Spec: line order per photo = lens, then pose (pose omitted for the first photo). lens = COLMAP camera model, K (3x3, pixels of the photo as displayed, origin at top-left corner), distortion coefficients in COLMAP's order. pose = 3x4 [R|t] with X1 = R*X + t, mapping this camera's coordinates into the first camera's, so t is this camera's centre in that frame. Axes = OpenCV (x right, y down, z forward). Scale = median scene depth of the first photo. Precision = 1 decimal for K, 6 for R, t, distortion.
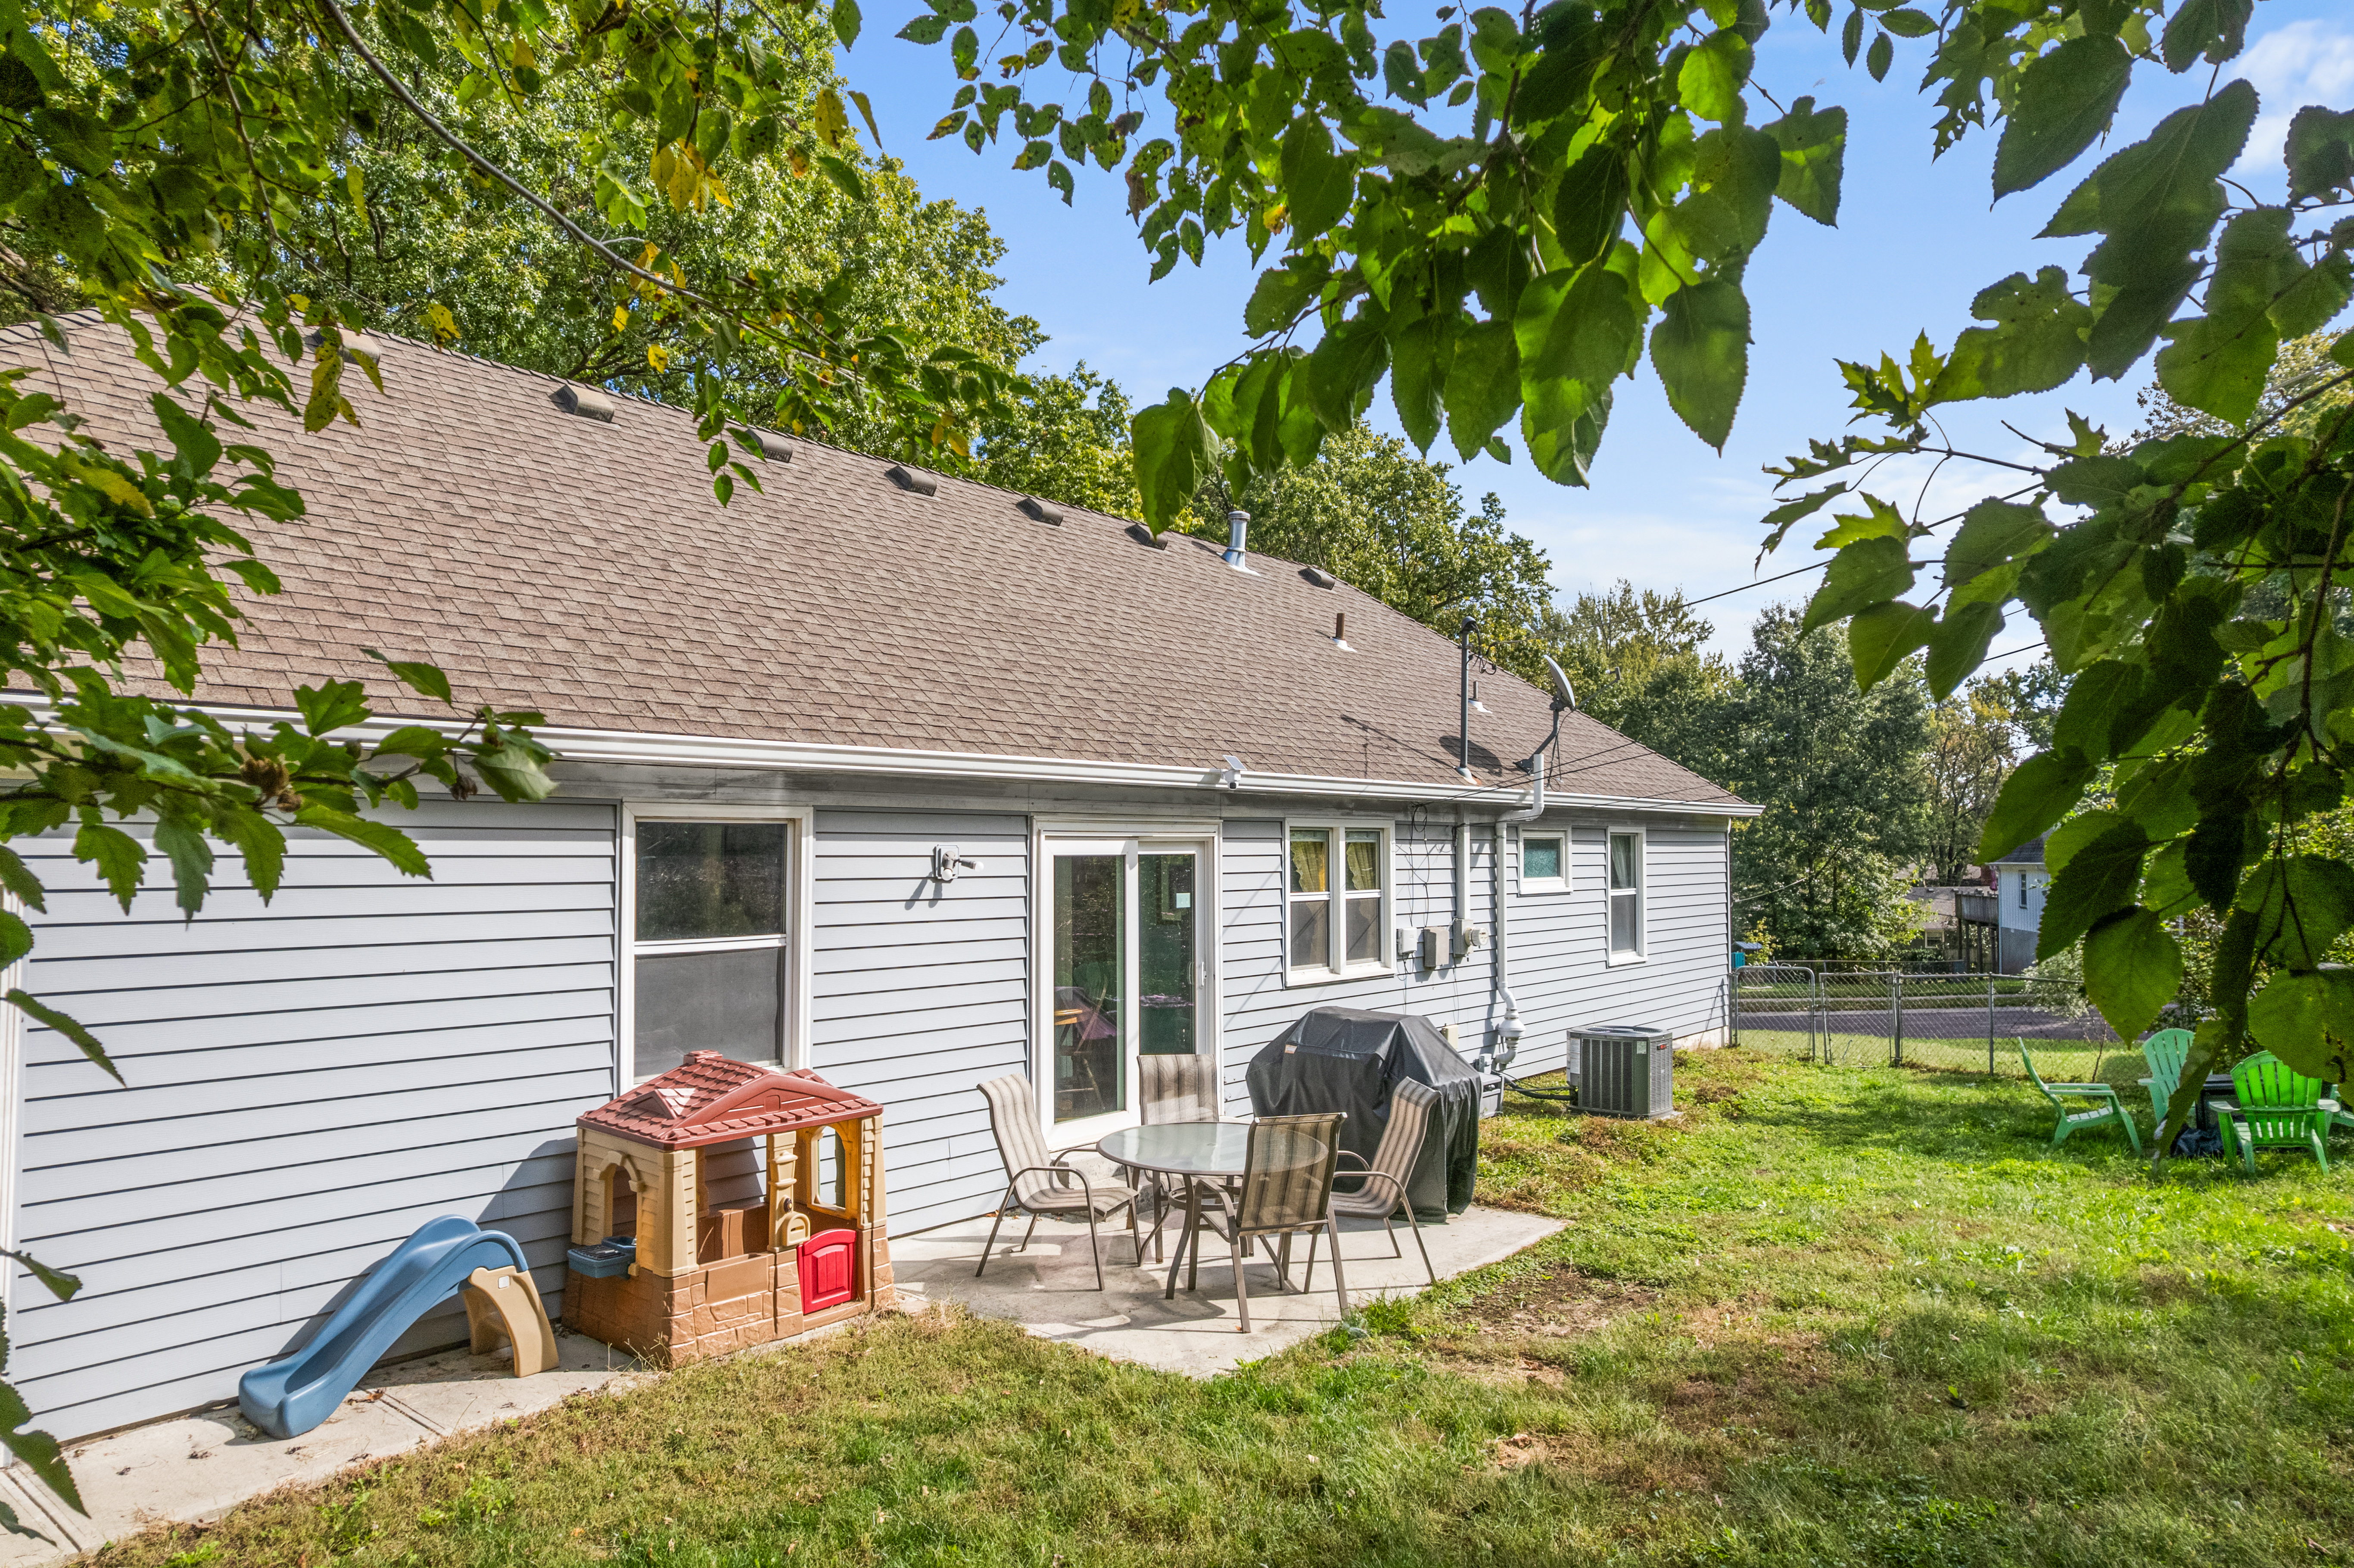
lens RADIAL K [[1492.3, 0, 1177.0], [0, 1492.3, 784.0], [0, 0, 1]] dist [-0.052881, 0.000962]
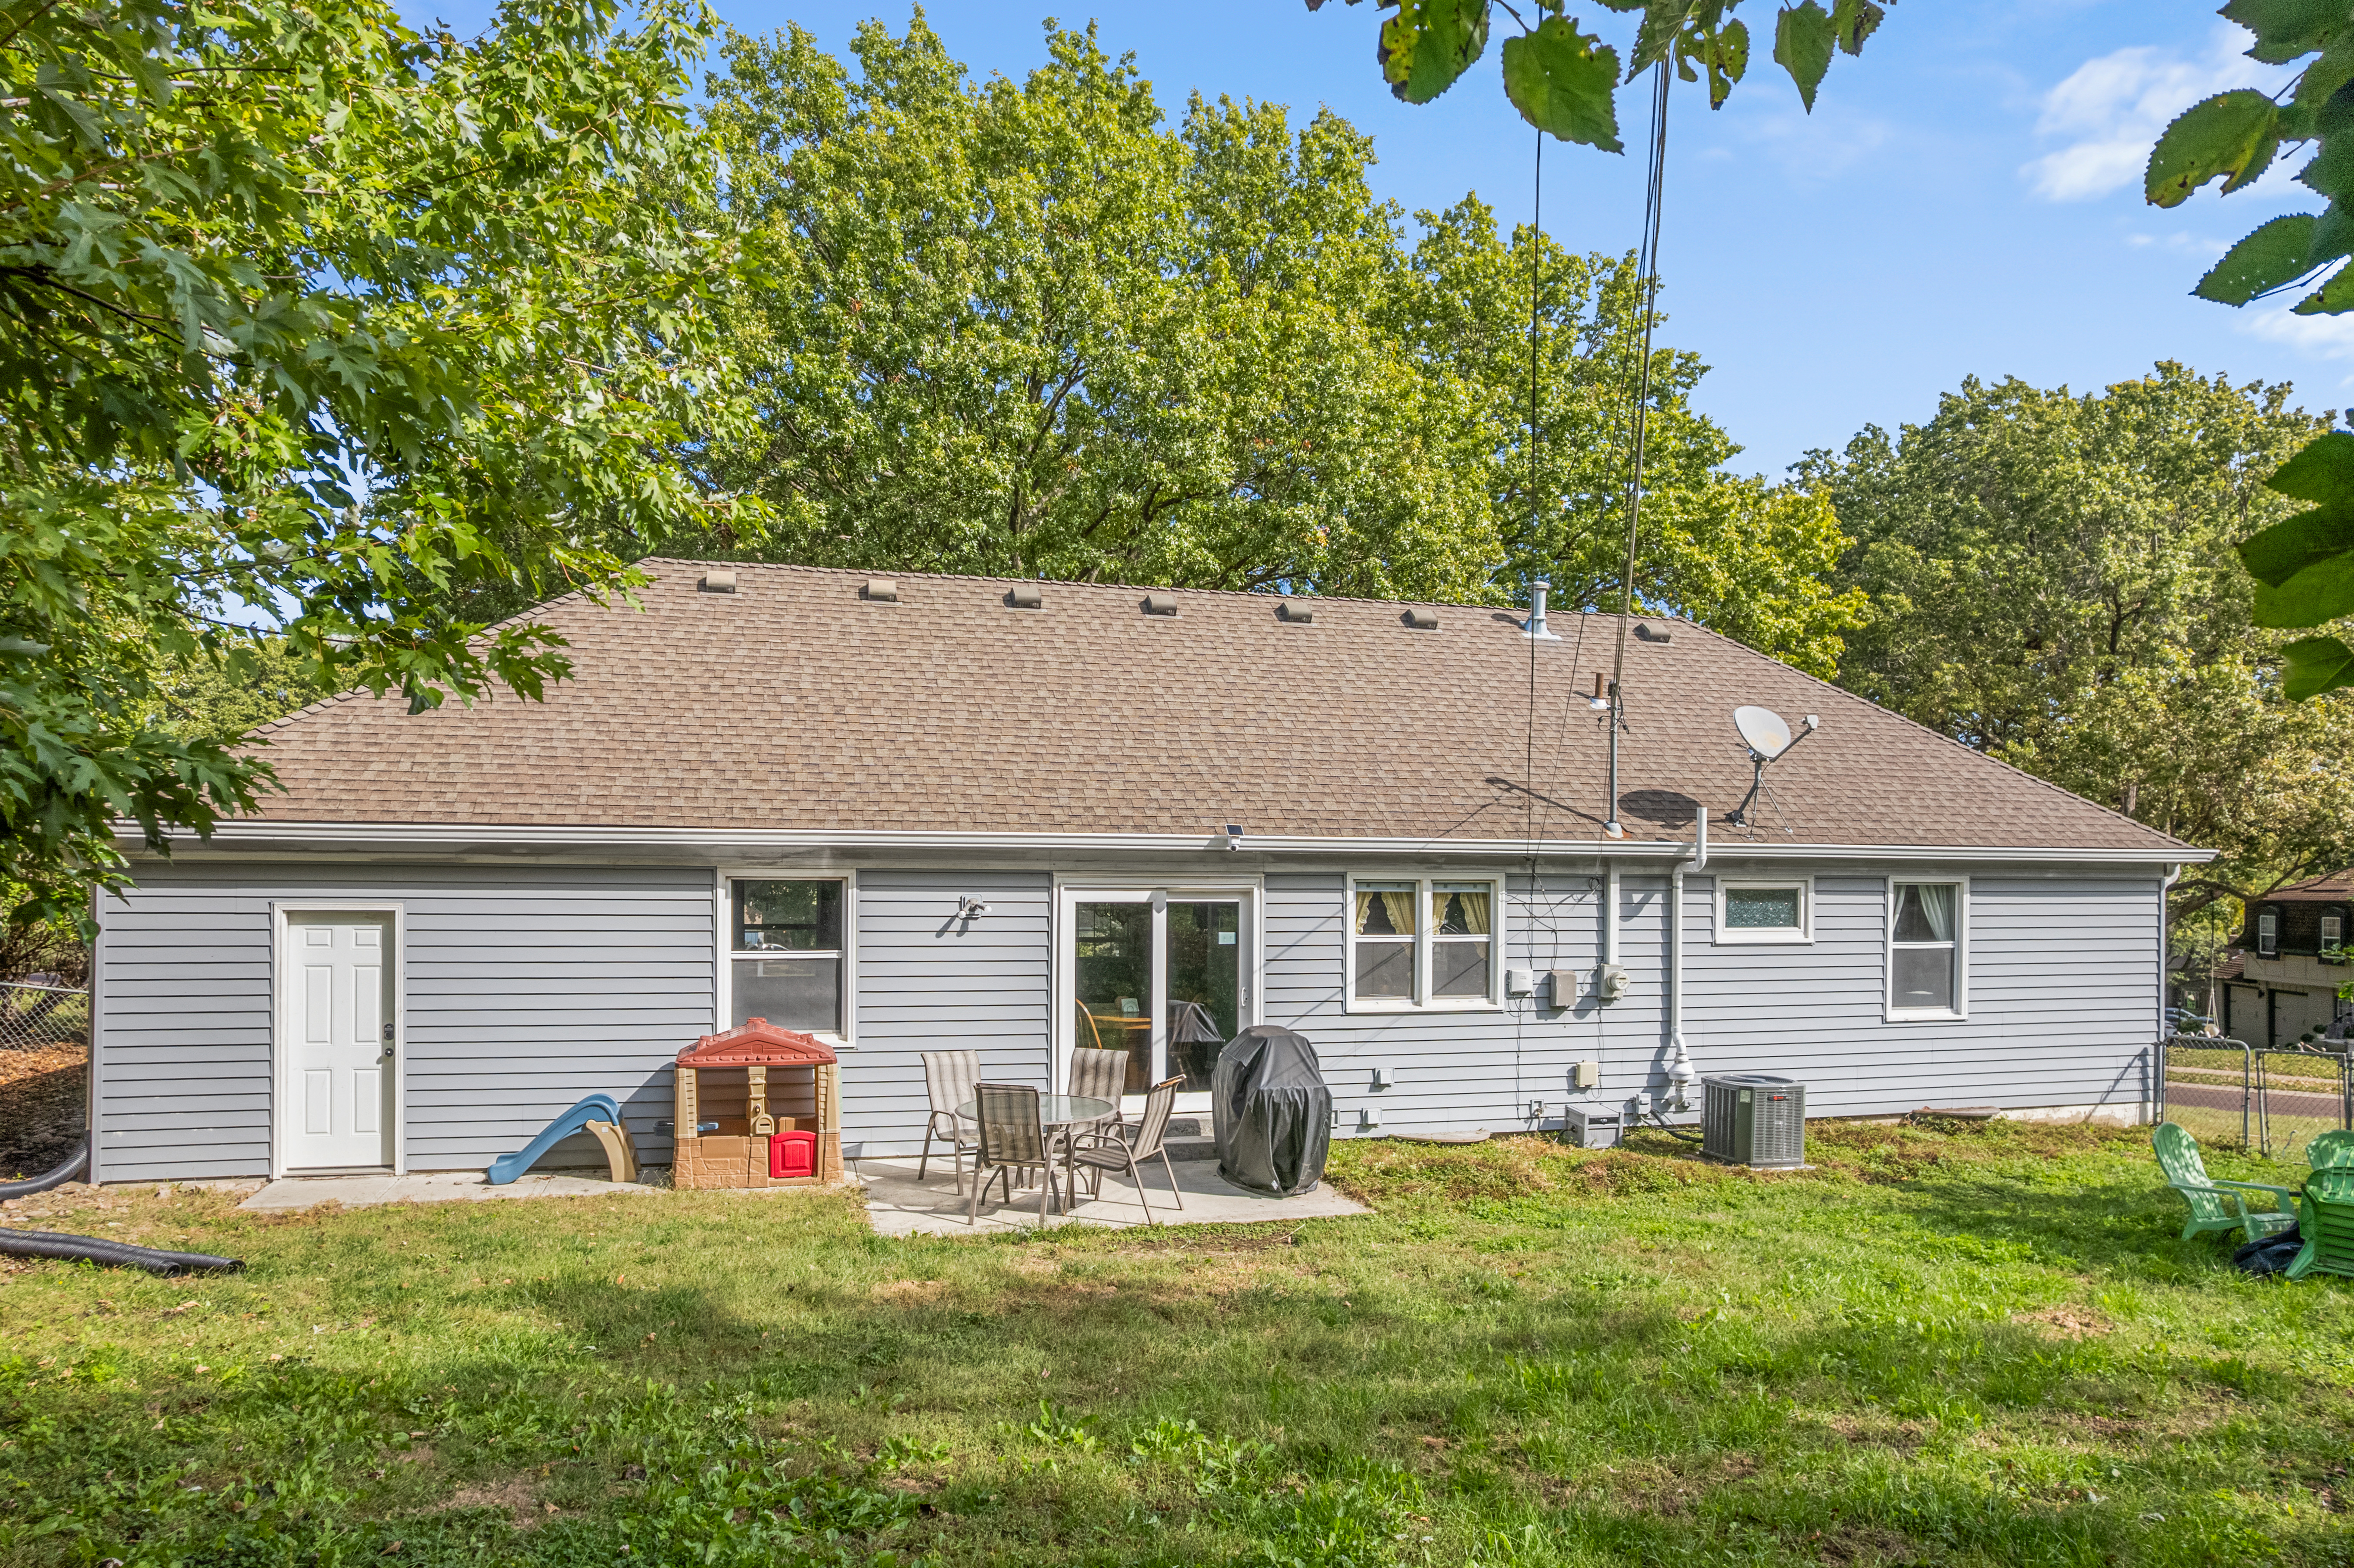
lens RADIAL K [[1524.1, 0, 1176.3], [0, 1524.1, 833.3], [0, 0, 1]] dist [-0.052064, 0.000444]
pose [[0.820823, -0.011333, -0.571071, 0.789572], [0.018013, 0.999819, 0.006049, -0.021814], [0.570899, -0.015252, 0.820879, -0.095777]]
